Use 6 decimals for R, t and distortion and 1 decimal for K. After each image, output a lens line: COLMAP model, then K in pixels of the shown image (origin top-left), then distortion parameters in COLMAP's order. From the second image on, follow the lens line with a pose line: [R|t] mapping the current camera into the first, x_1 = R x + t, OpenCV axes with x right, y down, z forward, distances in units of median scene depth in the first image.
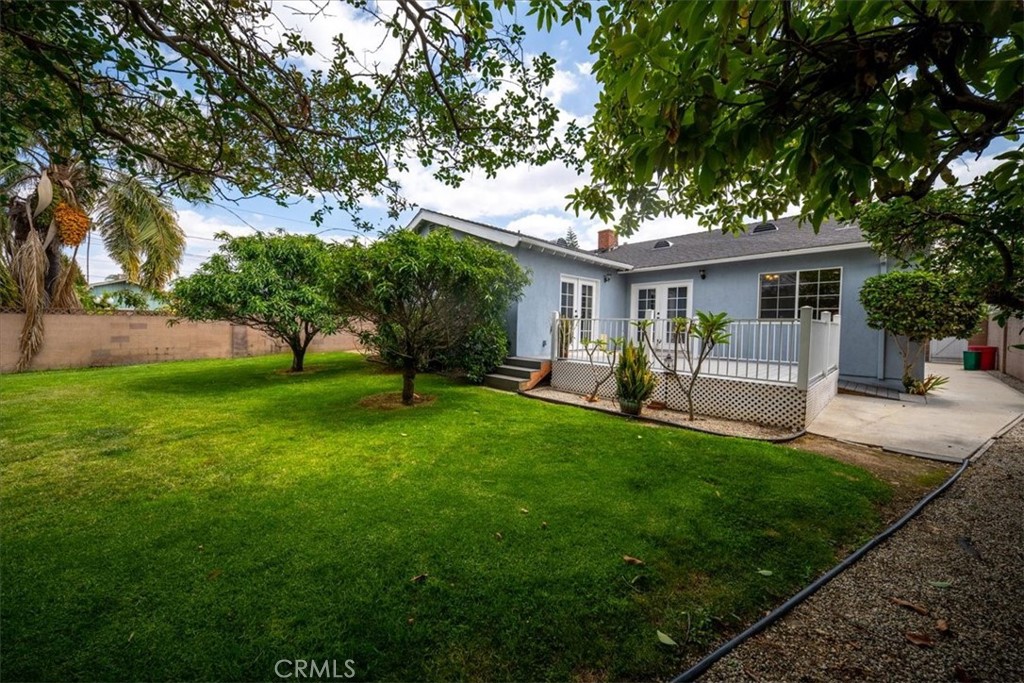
lens RADIAL K [[359.7, 0, 510.8], [0, 359.7, 334.8], [0, 0, 1]] dist [0.002481, -0.000253]
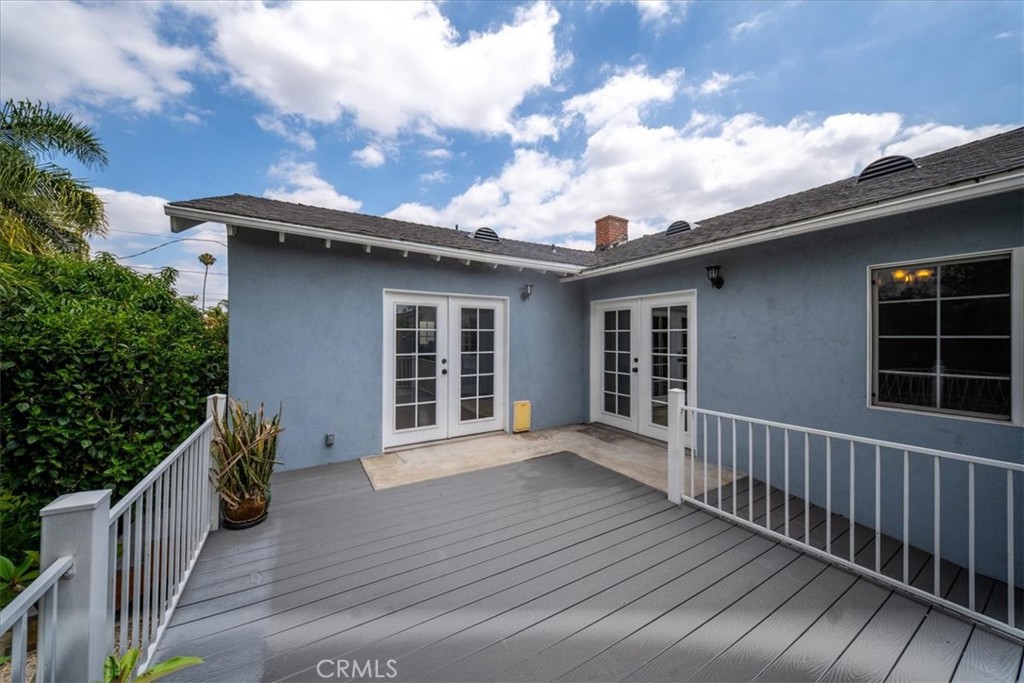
lens RADIAL K [[359.7, 0, 513.2], [0, 359.7, 335.5], [0, 0, 1]] dist [0.002481, -0.000253]
pose [[0.978624, -0.014677, -0.205135, 0.362225], [0.008026, 0.999416, -0.033218, -0.080722], [0.205503, 0.030861, 0.978170, 0.504476]]
